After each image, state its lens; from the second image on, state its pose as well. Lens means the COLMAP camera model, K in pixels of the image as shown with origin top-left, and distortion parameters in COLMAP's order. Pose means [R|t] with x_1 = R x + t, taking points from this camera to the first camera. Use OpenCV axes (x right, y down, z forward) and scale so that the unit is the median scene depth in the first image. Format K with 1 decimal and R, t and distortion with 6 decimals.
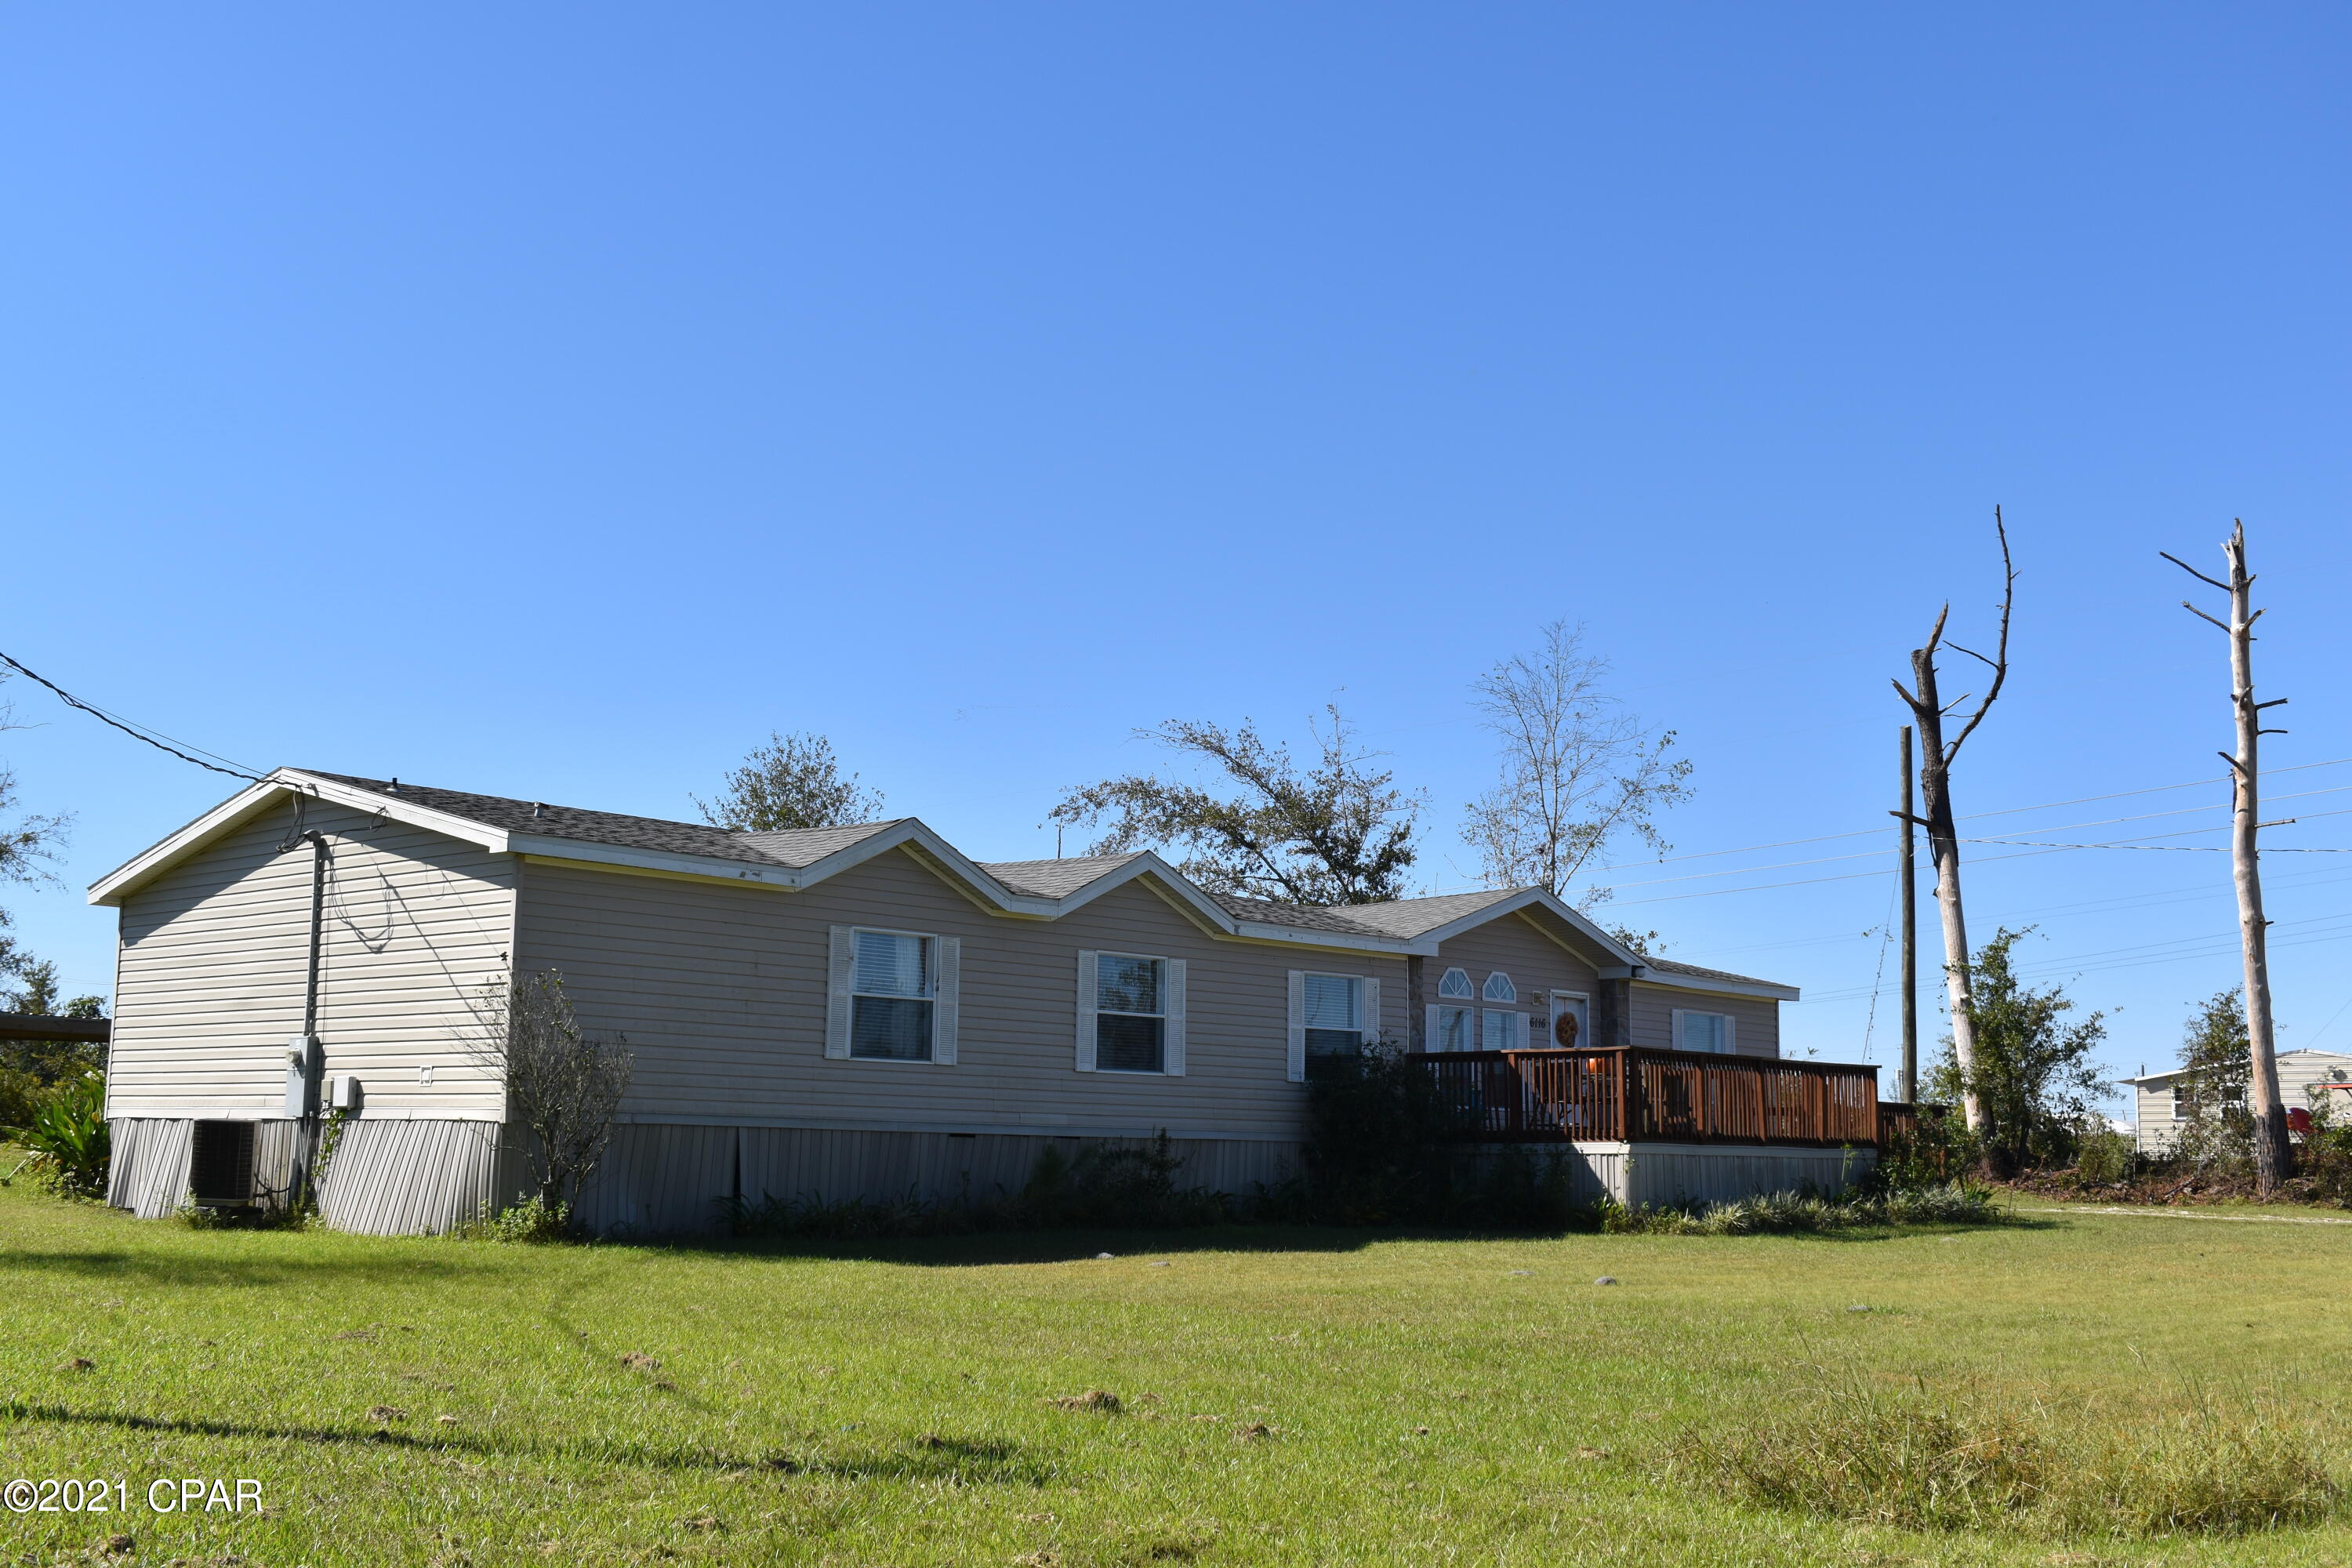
lens RADIAL K [[2592.4, 0, 1176.0], [0, 2592.4, 784.0], [0, 0, 1]] dist [-0.072612, -0.001065]
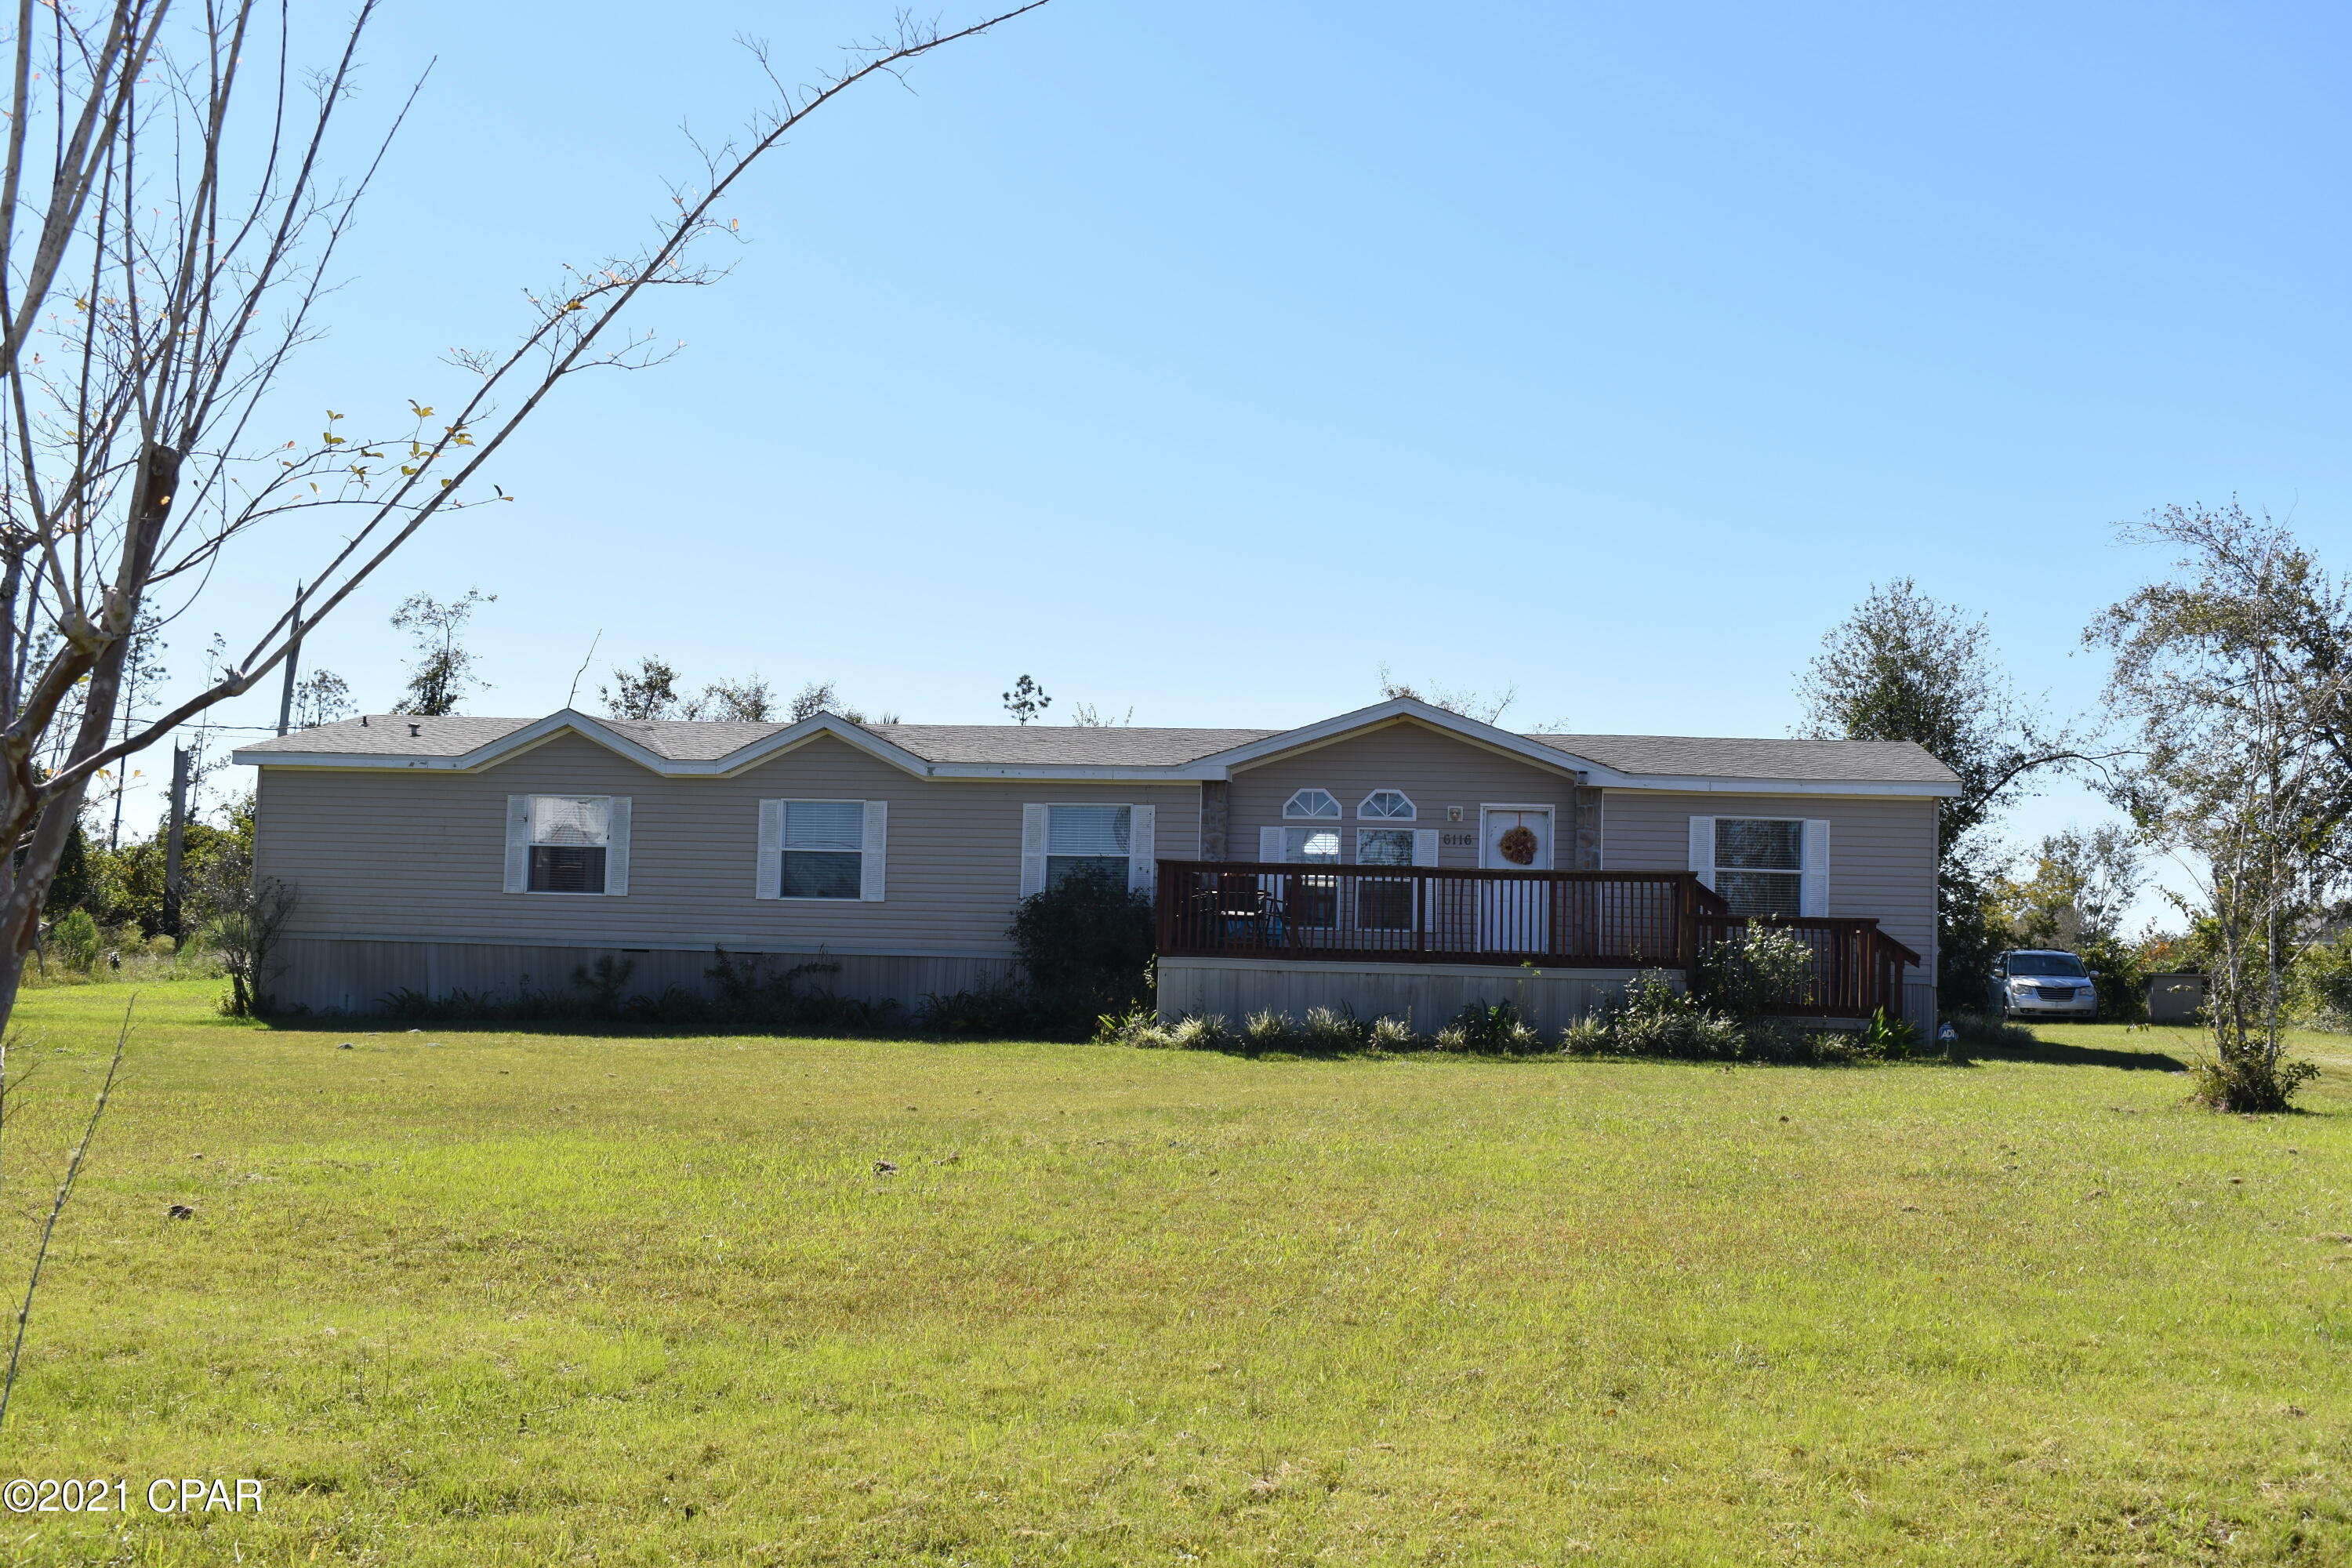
lens RADIAL K [[2592.4, 0, 1176.0], [0, 2592.4, 784.0], [0, 0, 1]] dist [-0.072612, -0.001065]
pose [[0.572094, -0.064863, -0.817619, 1.056062], [0.099692, 0.994976, -0.009178, 0.086726], [0.814107, -0.076260, 0.575686, 0.458698]]
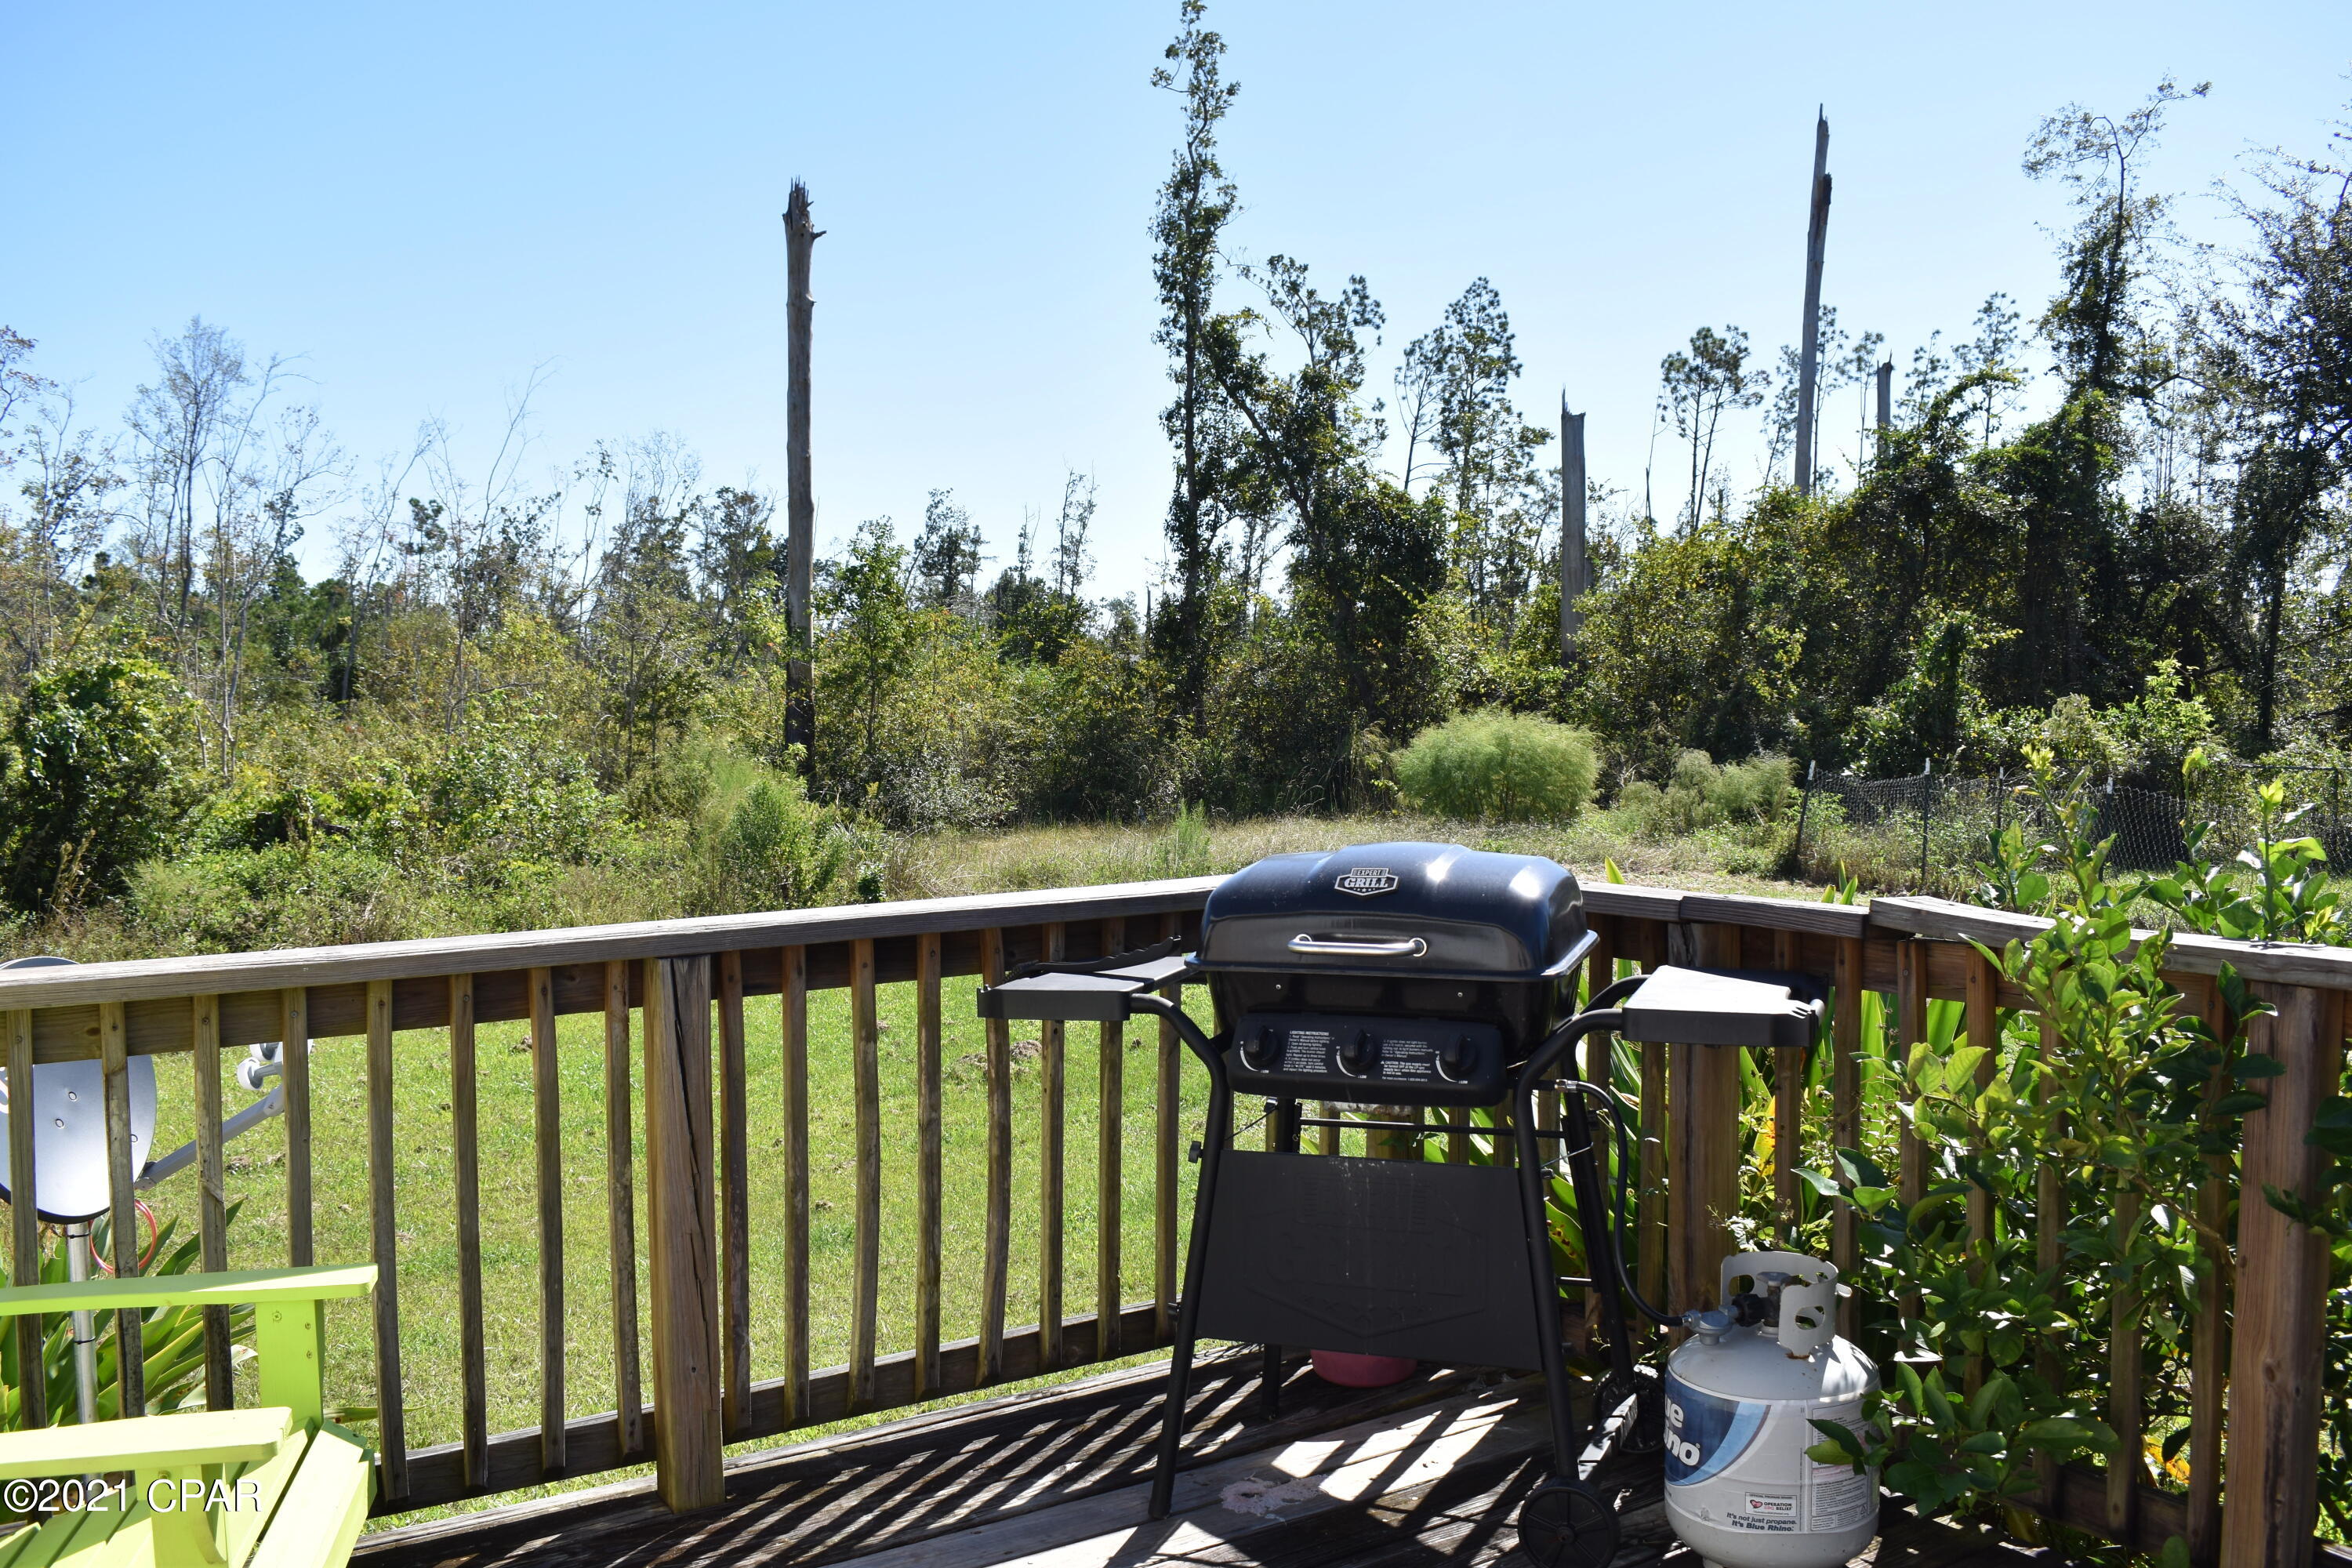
lens RADIAL K [[2102.6, 0, 1176.0], [0, 2102.6, 784.0], [0, 0, 1]] dist [-0.024102, -0.091461]
pose [[-0.232684, 0.039567, -0.971747, -0.294886], [0.163379, 0.986563, 0.001049, 0.107439], [0.958731, -0.158519, -0.236022, 1.136500]]
